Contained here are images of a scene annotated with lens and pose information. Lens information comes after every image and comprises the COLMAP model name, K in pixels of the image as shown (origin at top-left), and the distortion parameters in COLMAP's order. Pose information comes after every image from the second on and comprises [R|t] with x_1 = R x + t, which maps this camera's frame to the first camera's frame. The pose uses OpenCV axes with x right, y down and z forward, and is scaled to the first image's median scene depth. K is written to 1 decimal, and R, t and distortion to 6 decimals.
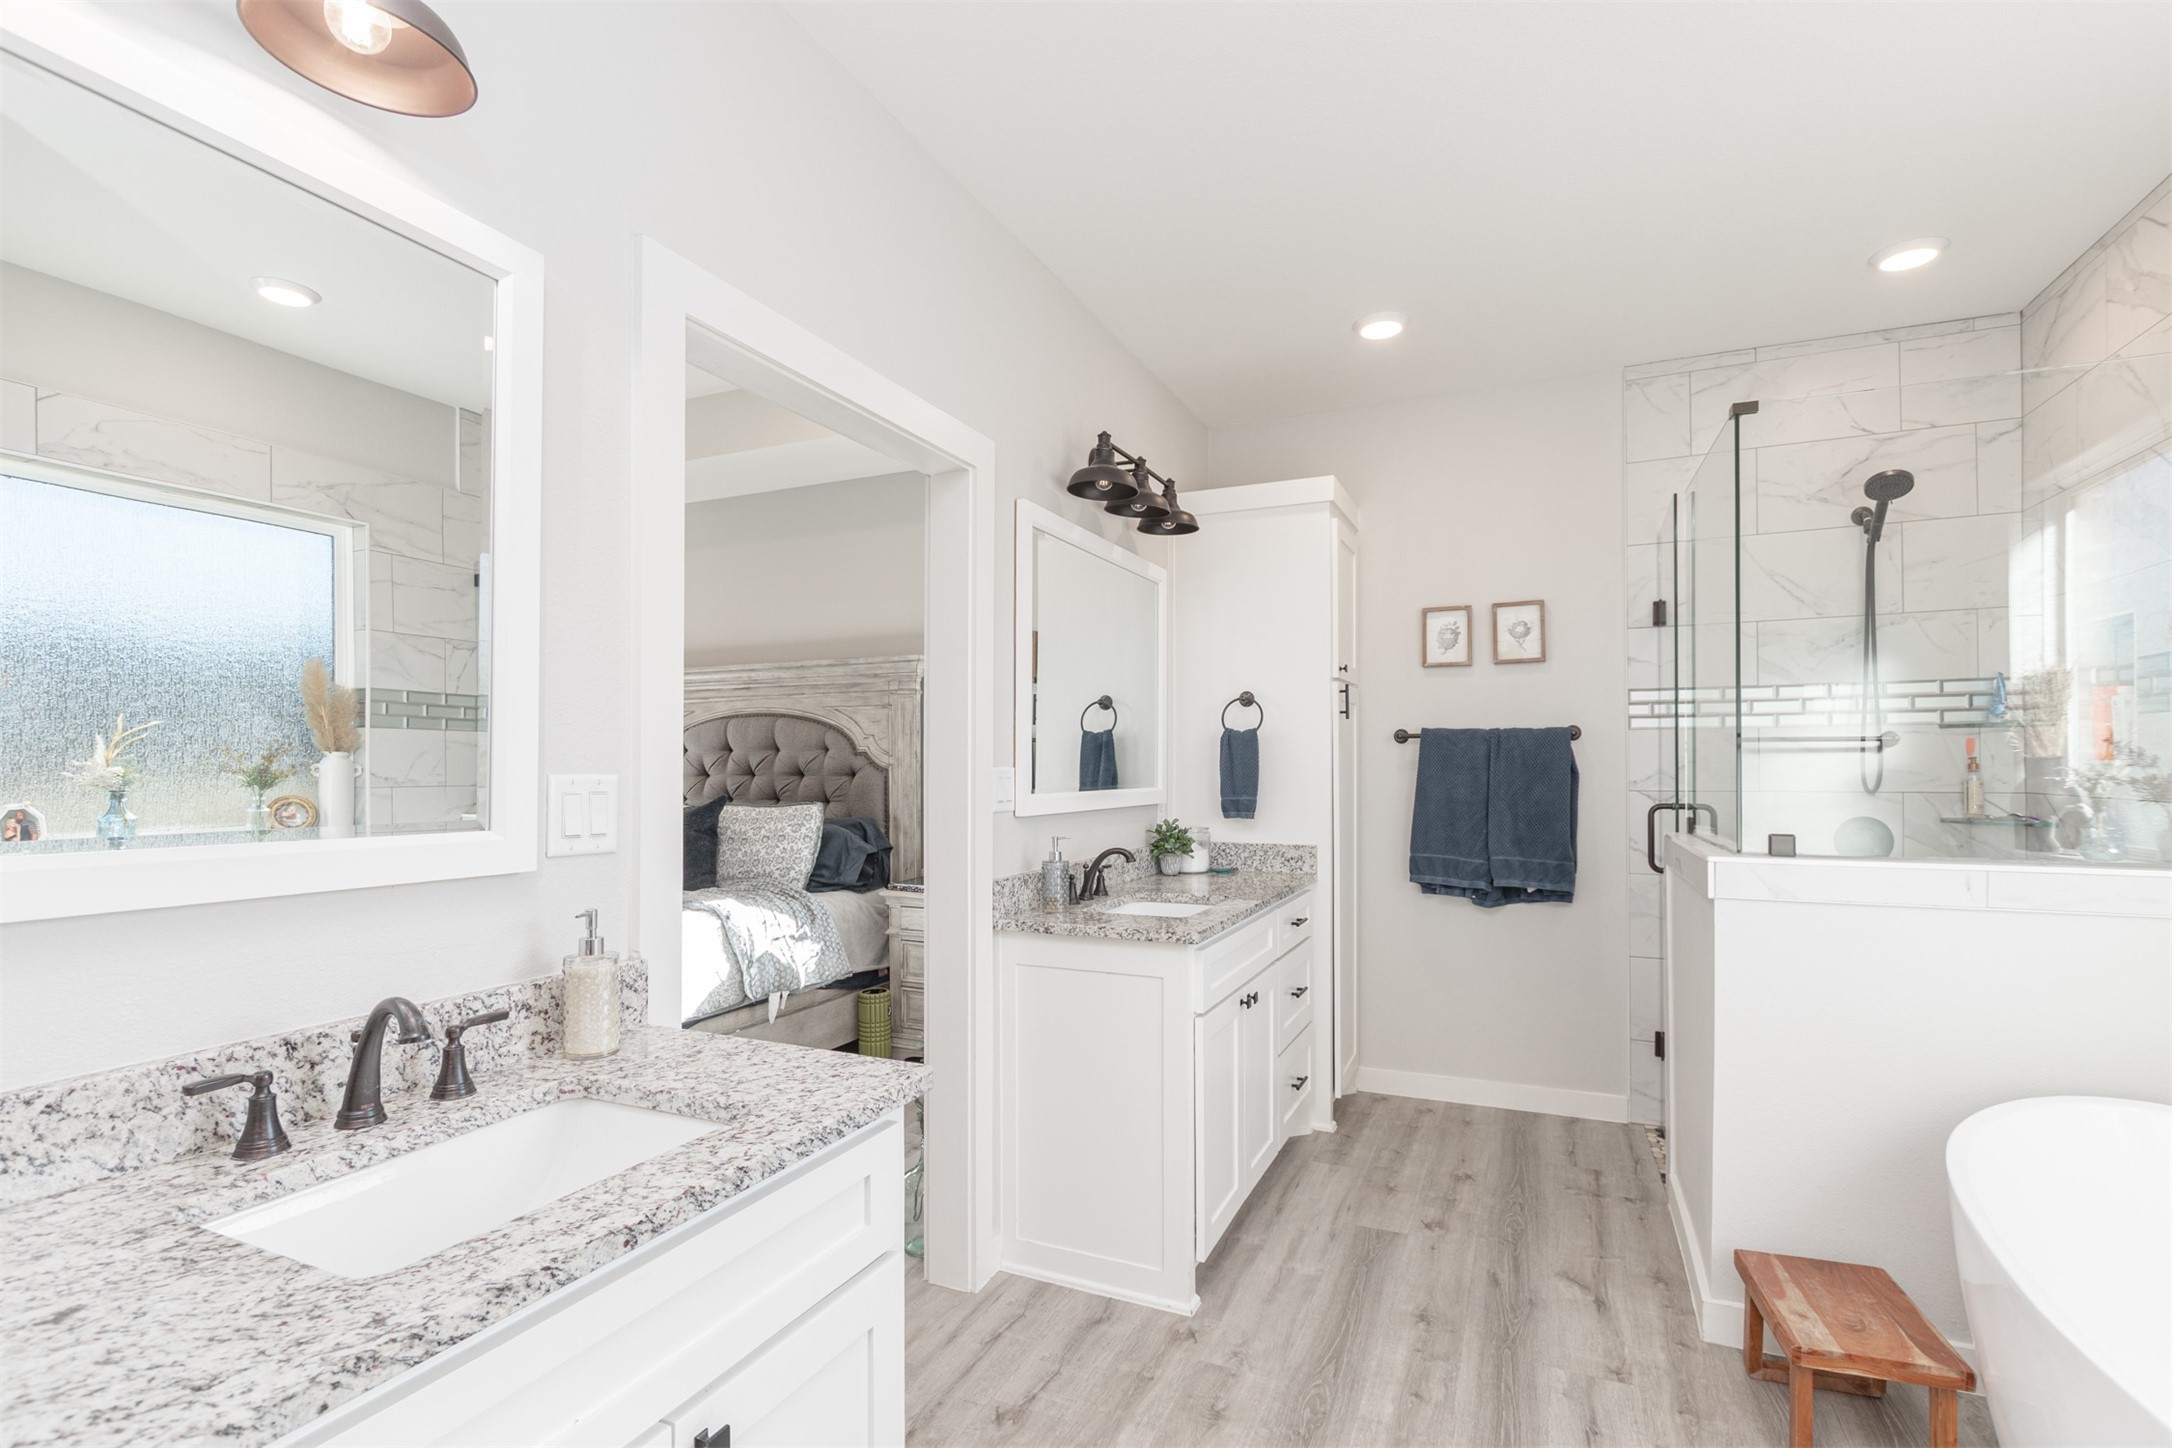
lens RADIAL K [[1015.8, 0, 1077.4], [0, 1015.8, 746.9], [0, 0, 1]] dist [-0.000387, -0.000033]
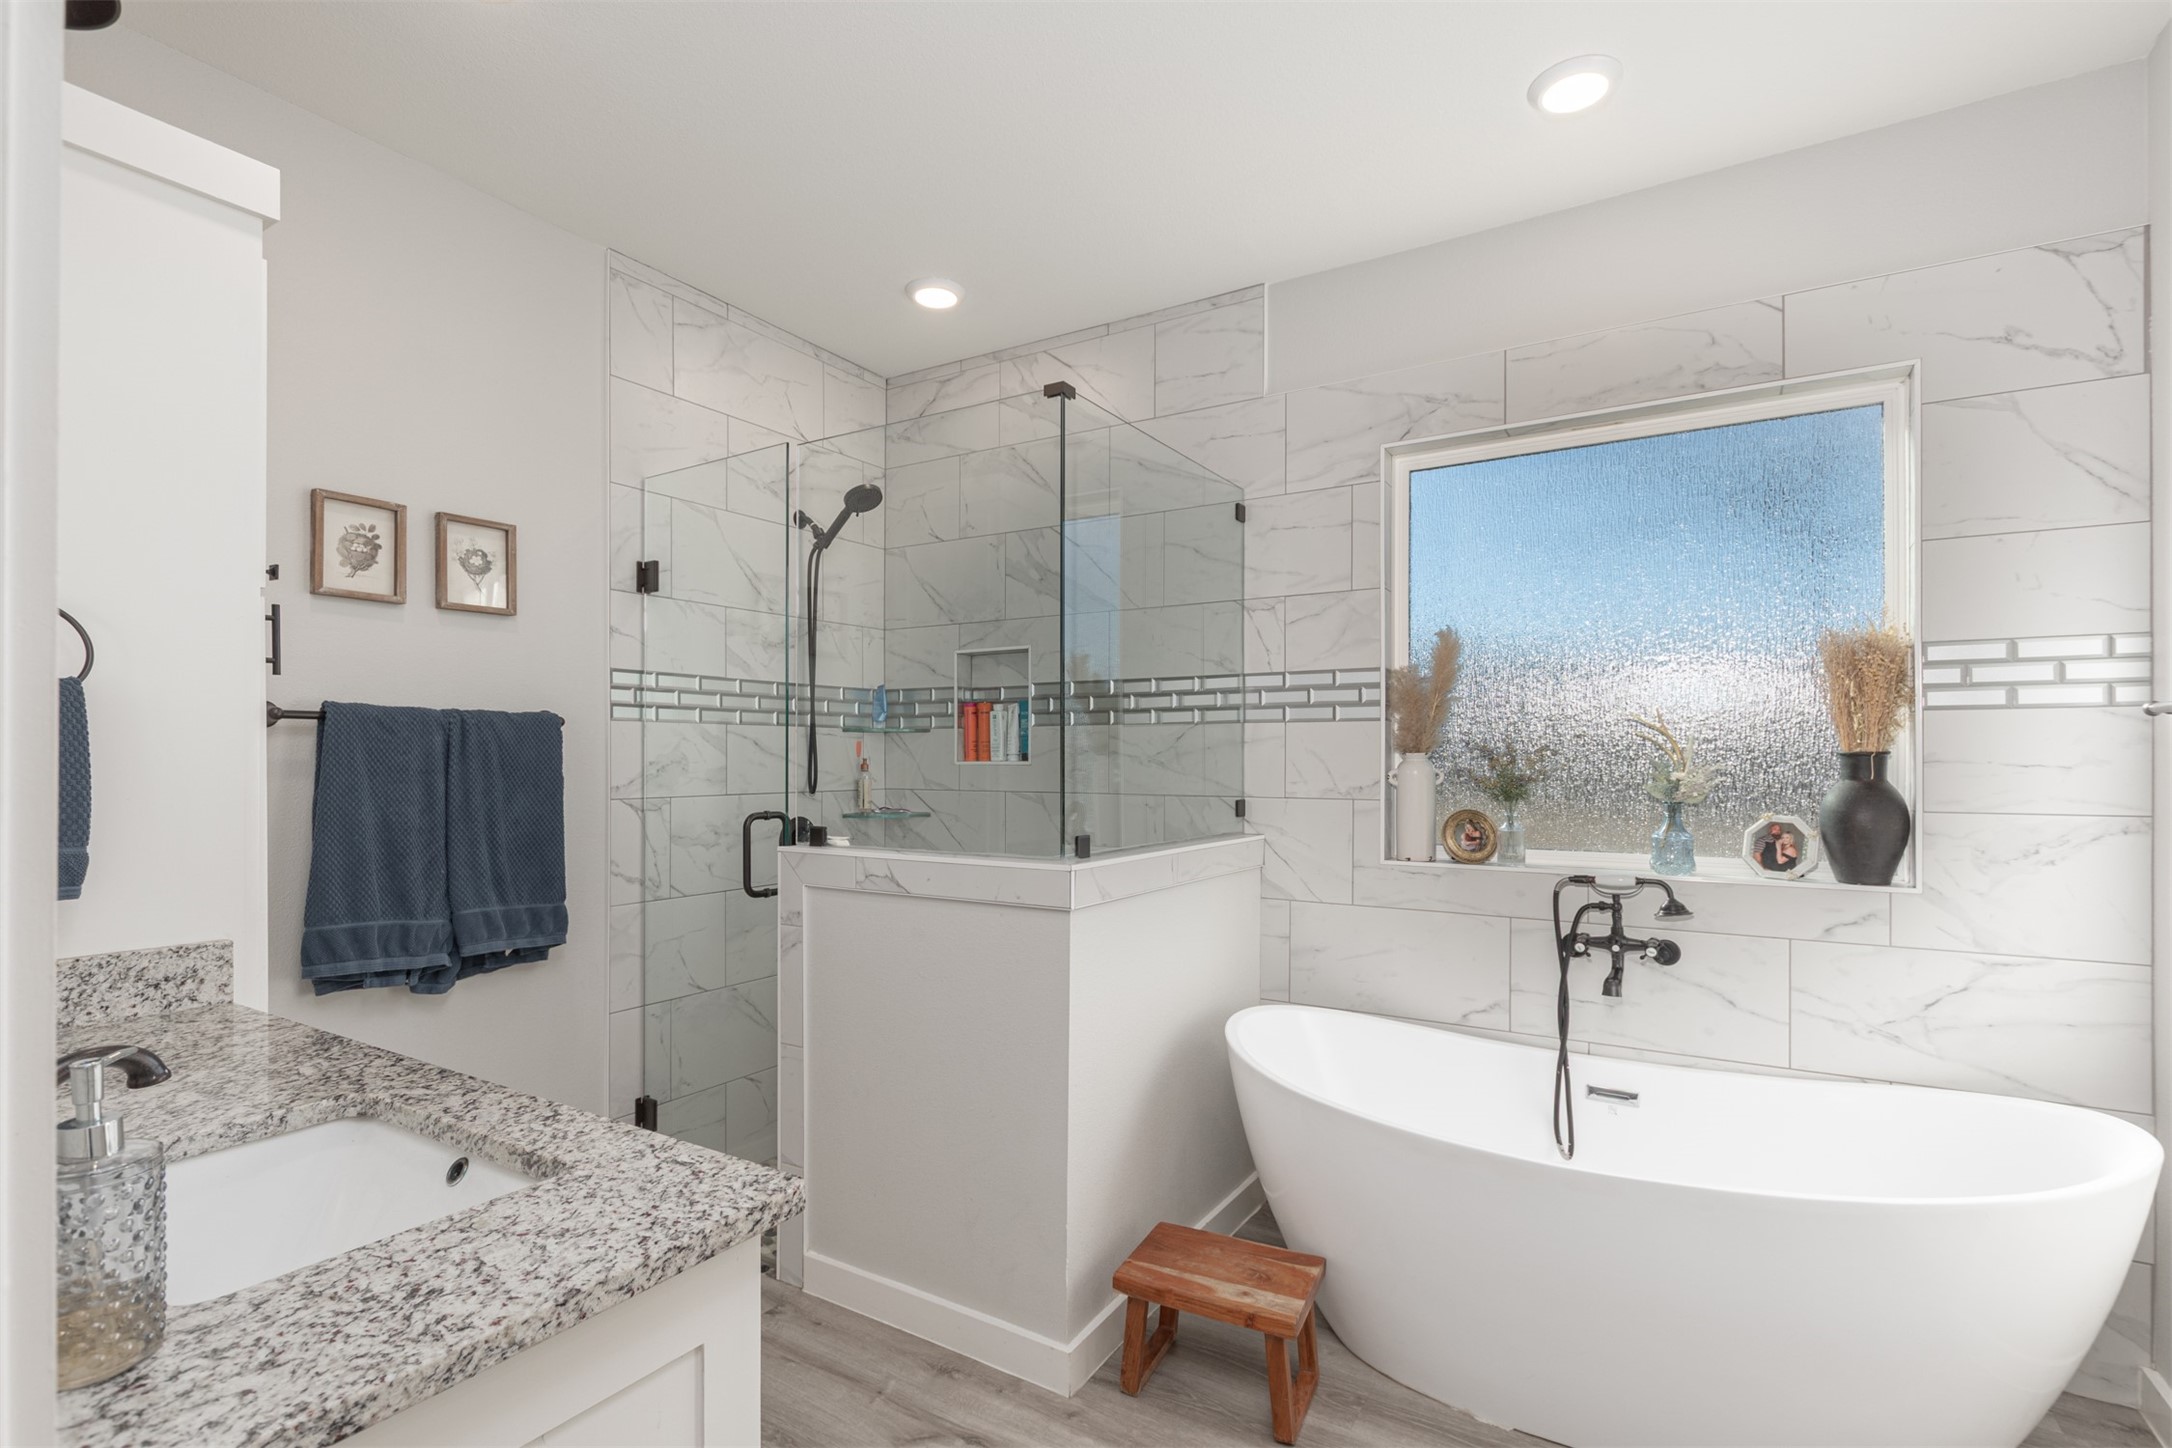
lens RADIAL K [[1006.0, 0, 1092.3], [0, 1006.0, 759.5], [0, 0, 1]] dist [0.001102, -0.000020]
pose [[0.121436, 0.005365, 0.992585, -0.168791], [-0.010310, 0.999938, -0.004143, 0.011864], [-0.992546, -0.009731, 0.121484, 0.534871]]
